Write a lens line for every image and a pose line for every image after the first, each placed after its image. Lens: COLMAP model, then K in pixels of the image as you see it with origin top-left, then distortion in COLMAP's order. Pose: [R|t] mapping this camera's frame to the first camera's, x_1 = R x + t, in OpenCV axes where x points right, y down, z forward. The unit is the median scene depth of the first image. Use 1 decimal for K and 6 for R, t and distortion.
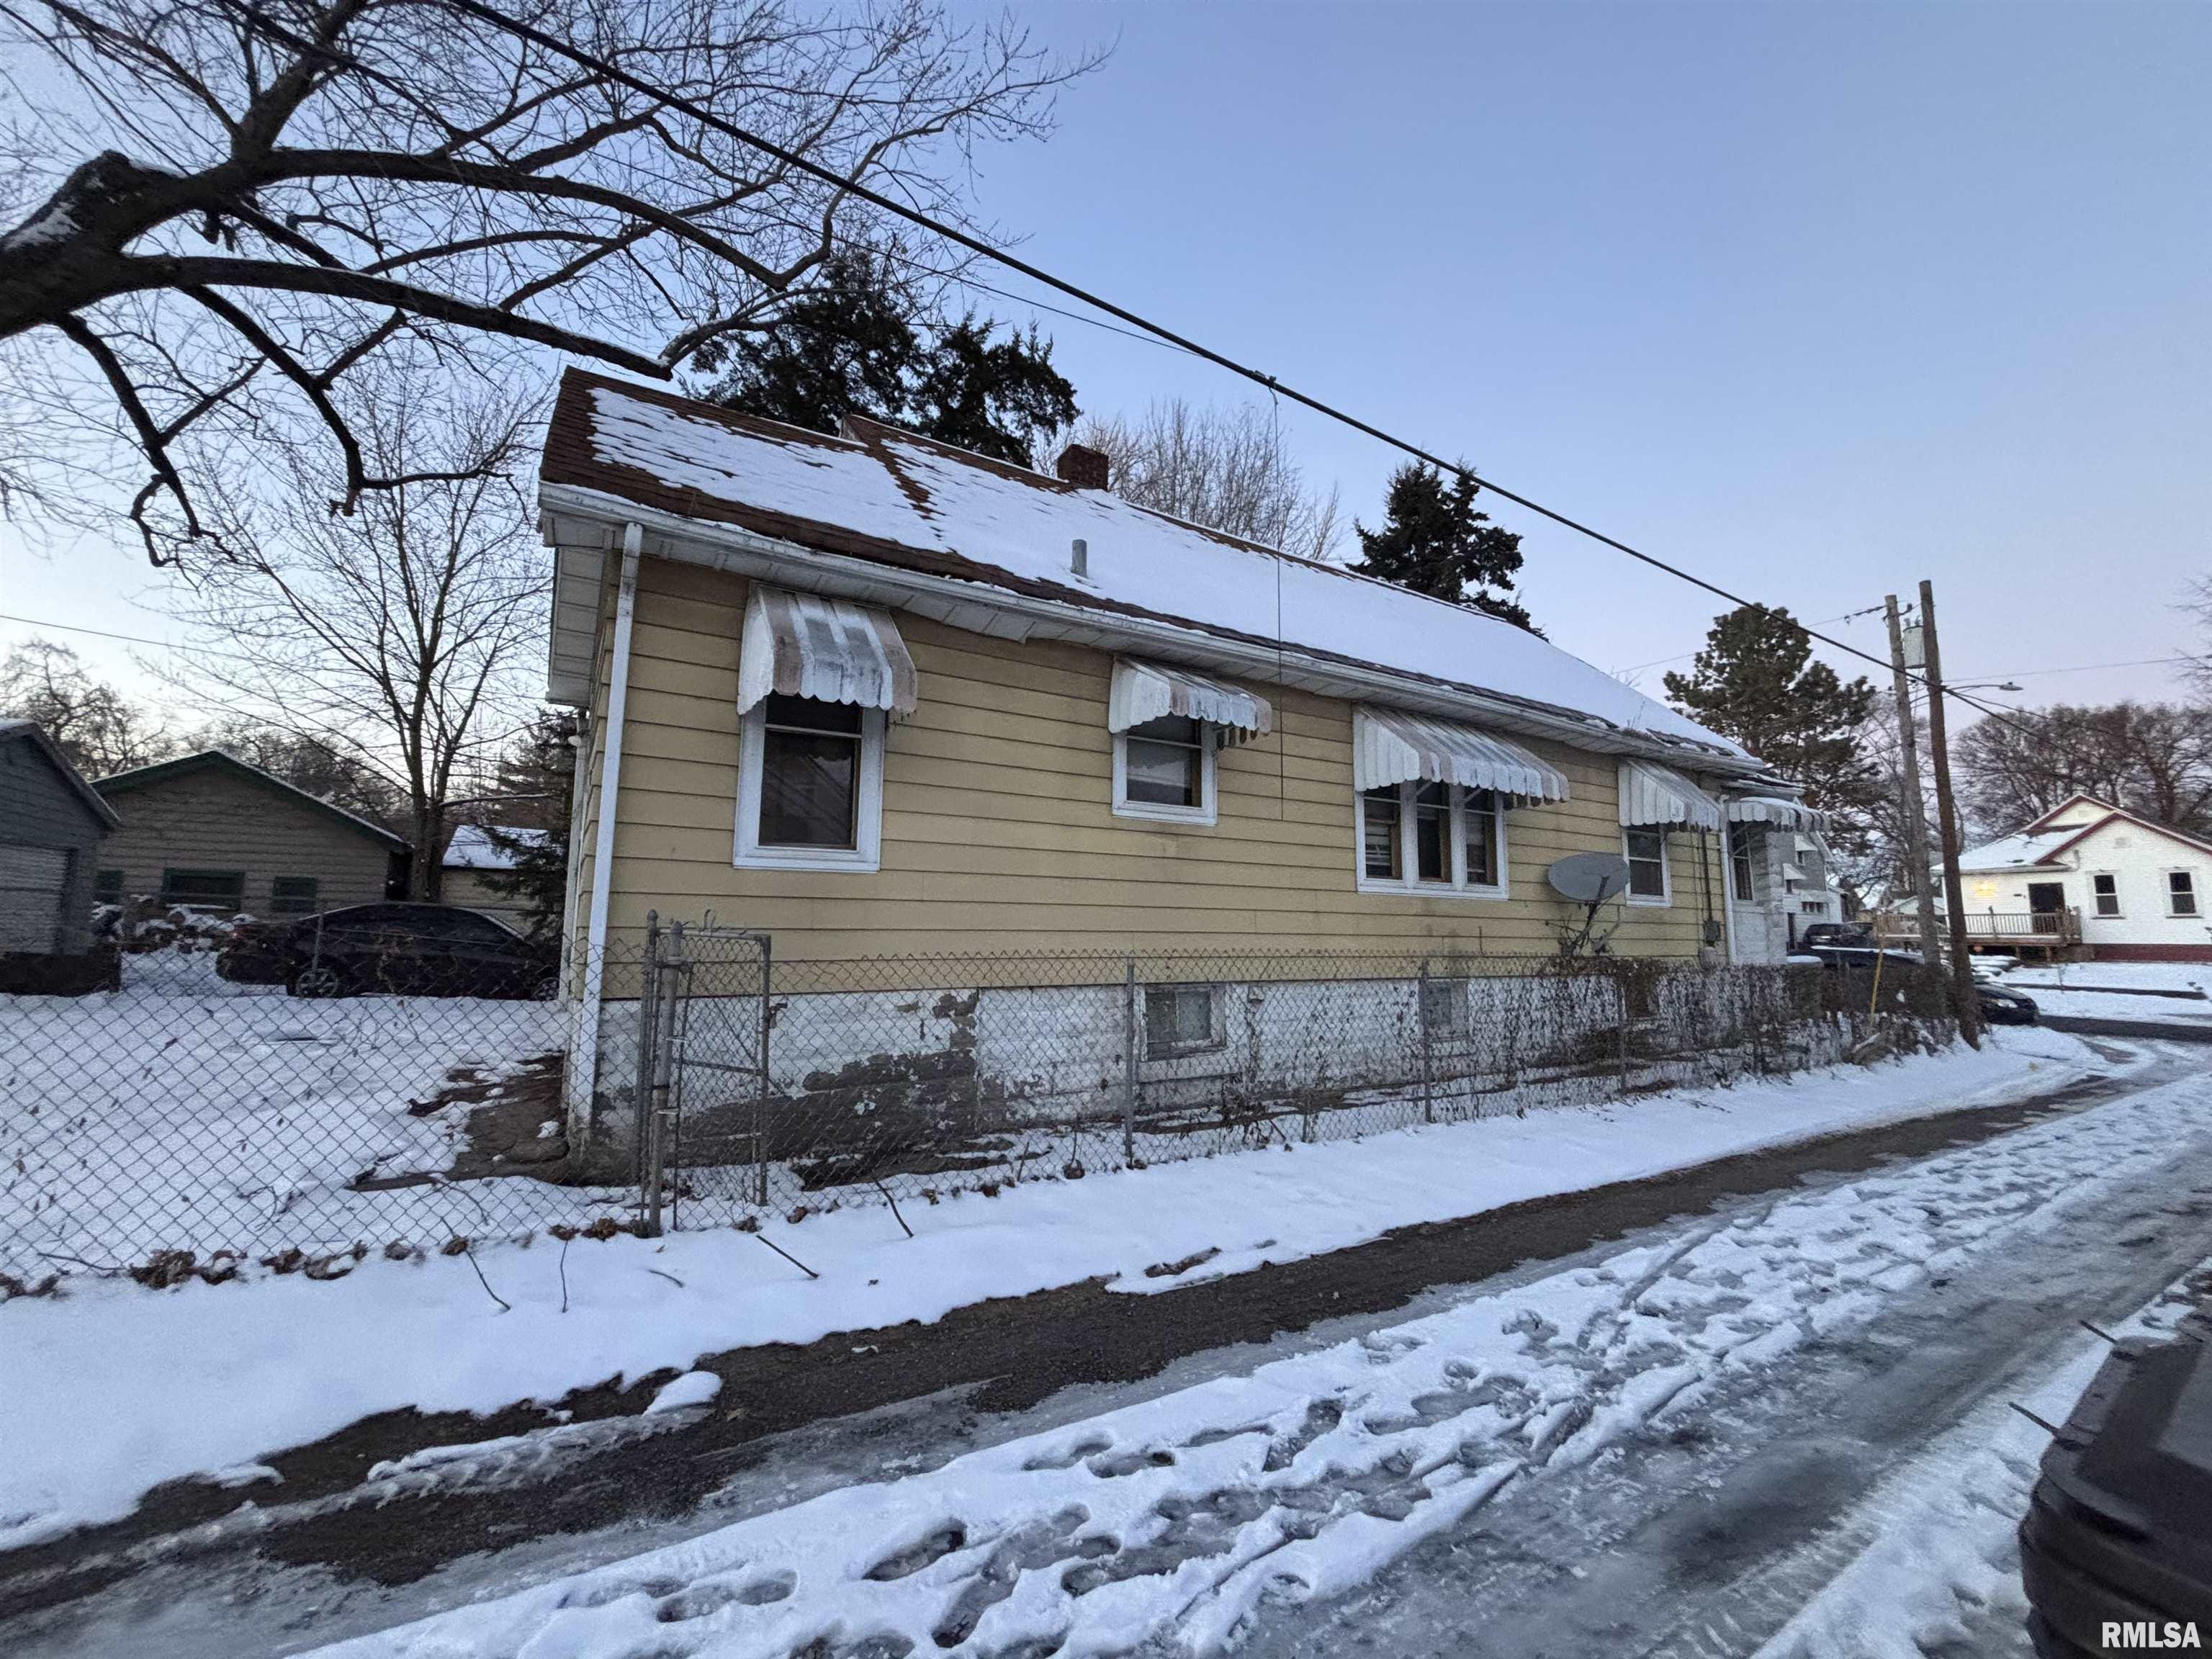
lens RADIAL K [[892.1, 0, 1098.0], [0, 892.1, 831.0], [0, 0, 1]] dist [-0.007862, 0.002155]
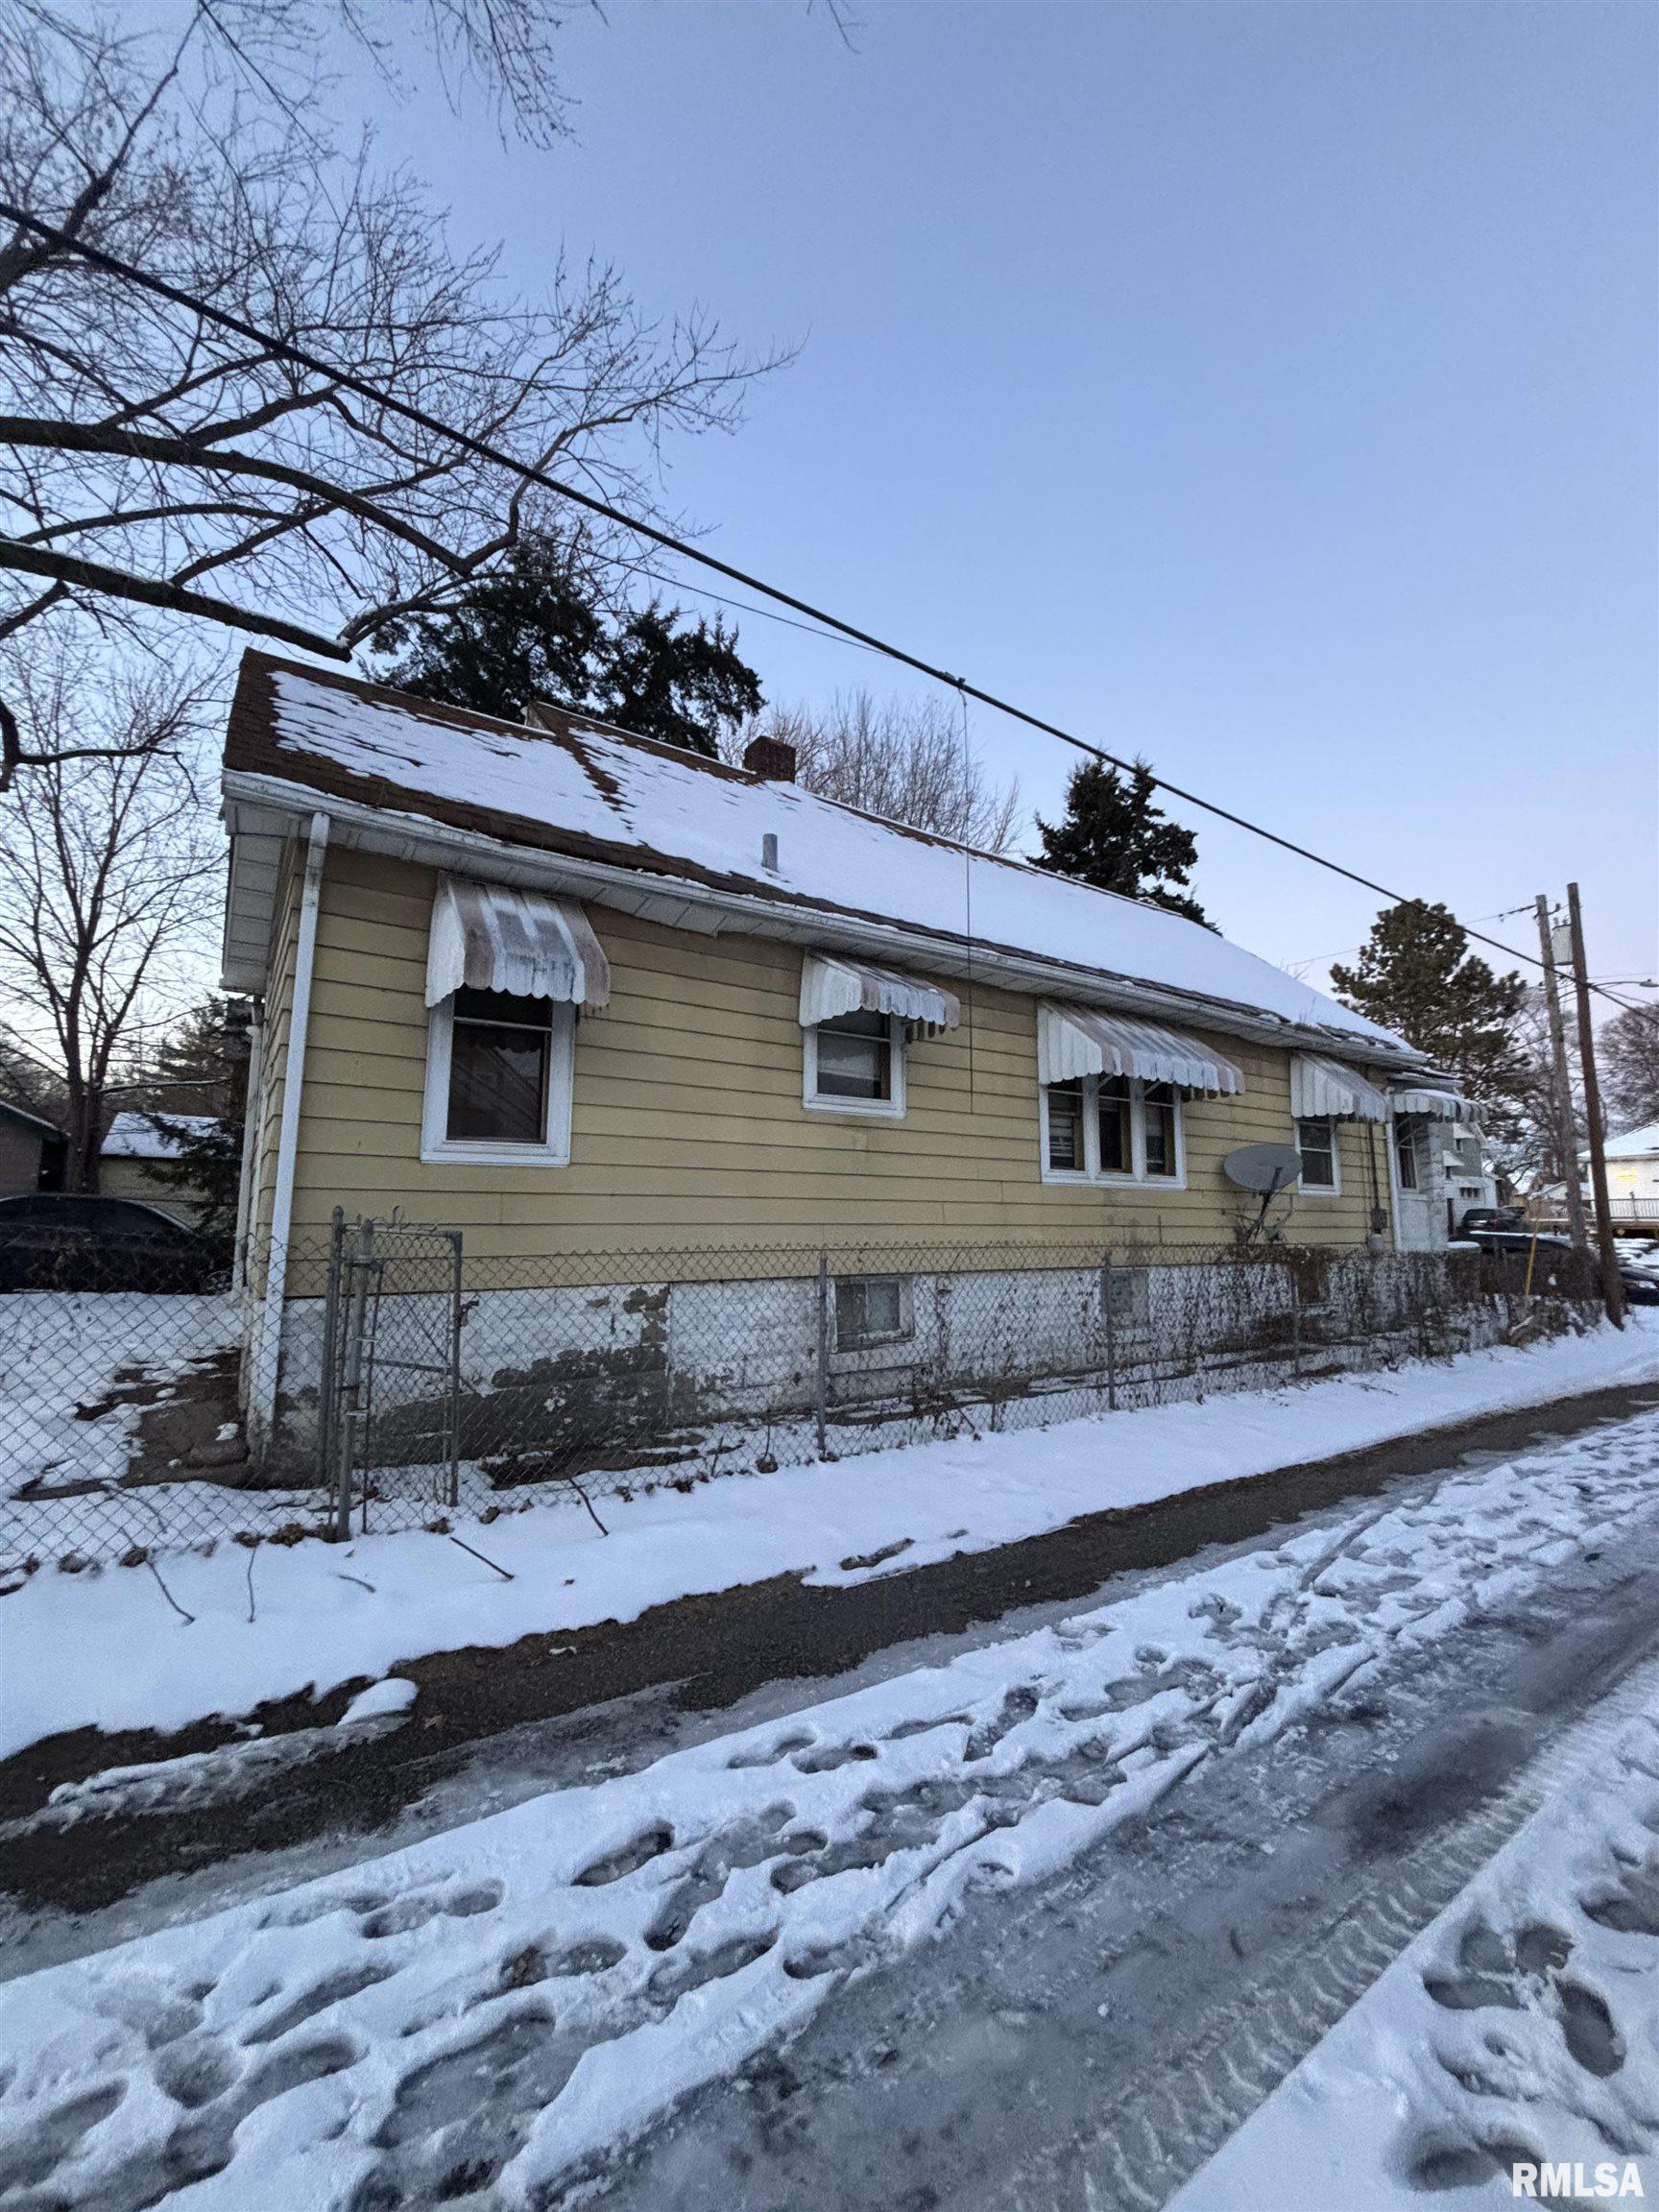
lens RADIAL K [[892.1, 0, 825.6], [0, 892.1, 1111.9], [0, 0, 1]] dist [-0.007862, 0.002155]
pose [[0.998679, 0.001354, 0.051364, -0.008916], [-0.001028, 0.999979, -0.006375, -0.006357], [-0.051371, 0.006313, 0.998660, -0.005340]]
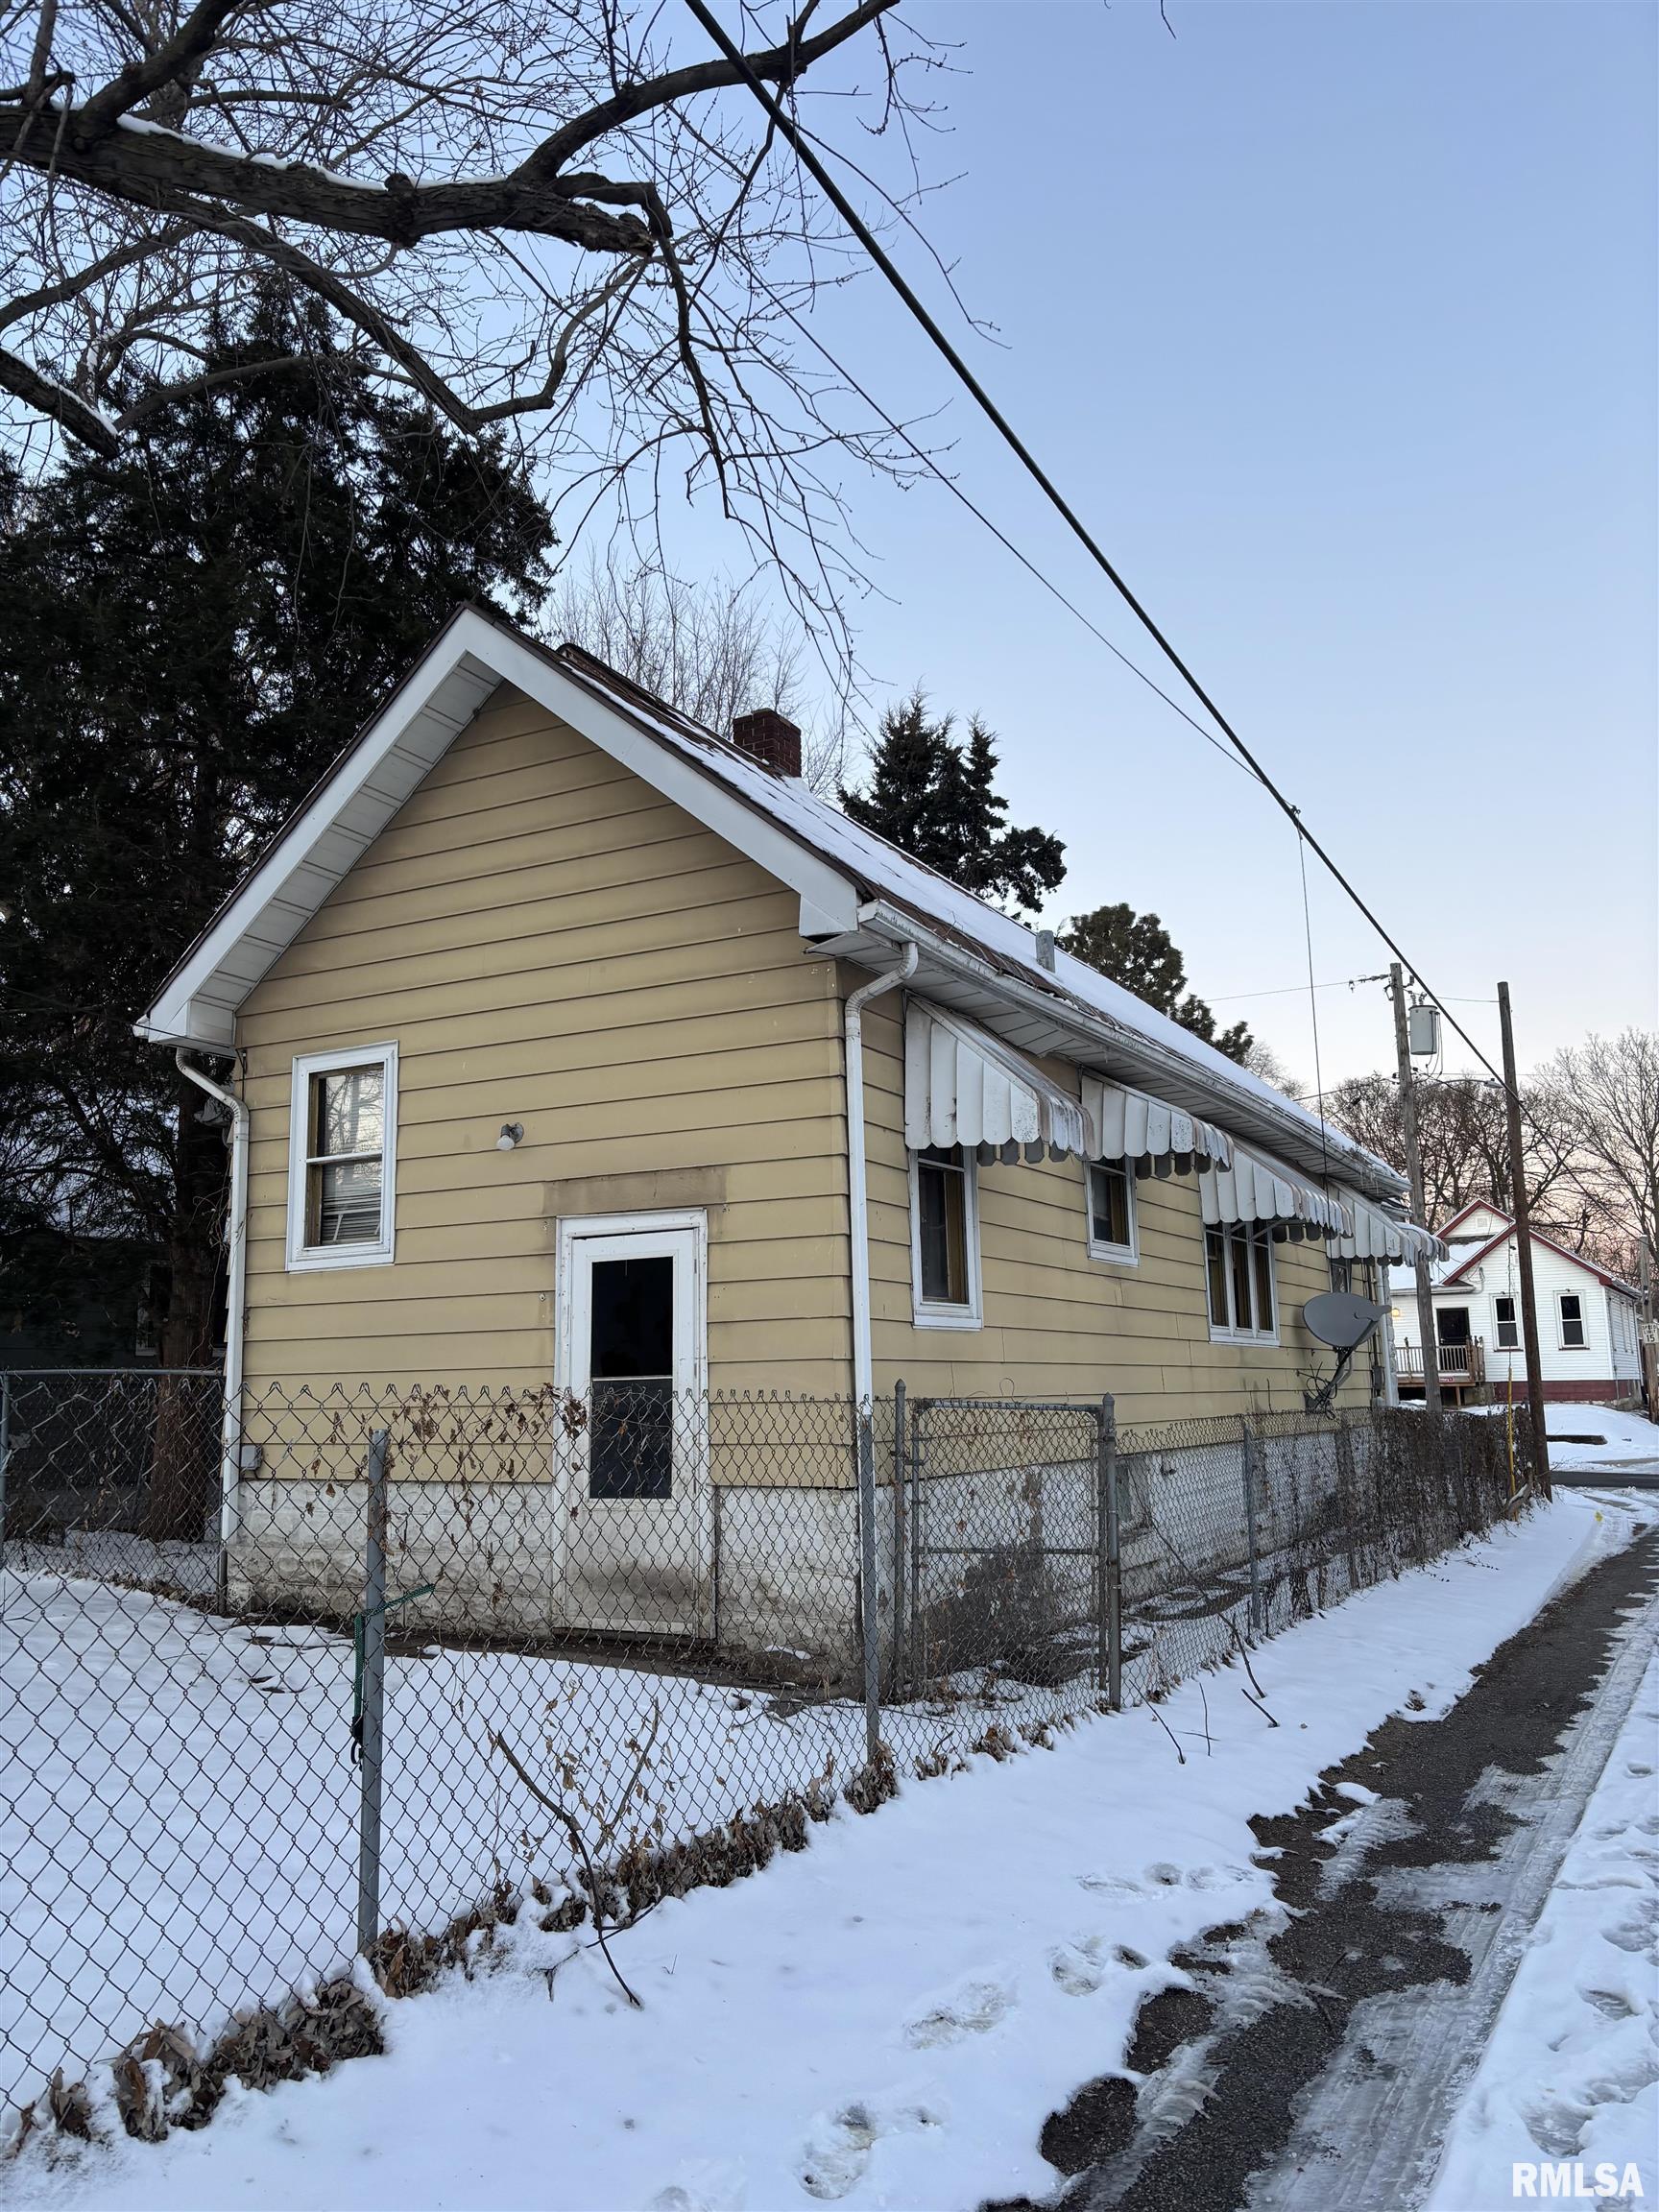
lens RADIAL K [[1661.2, 0, 819.6], [0, 1661.2, 1122.5], [0, 0, 1]] dist [0.068238, -0.007199]
pose [[0.870649, 0.053521, 0.488985, -0.900909], [-0.031644, 0.998098, -0.052901, -0.049258], [-0.490886, 0.030585, 0.870687, -0.249245]]
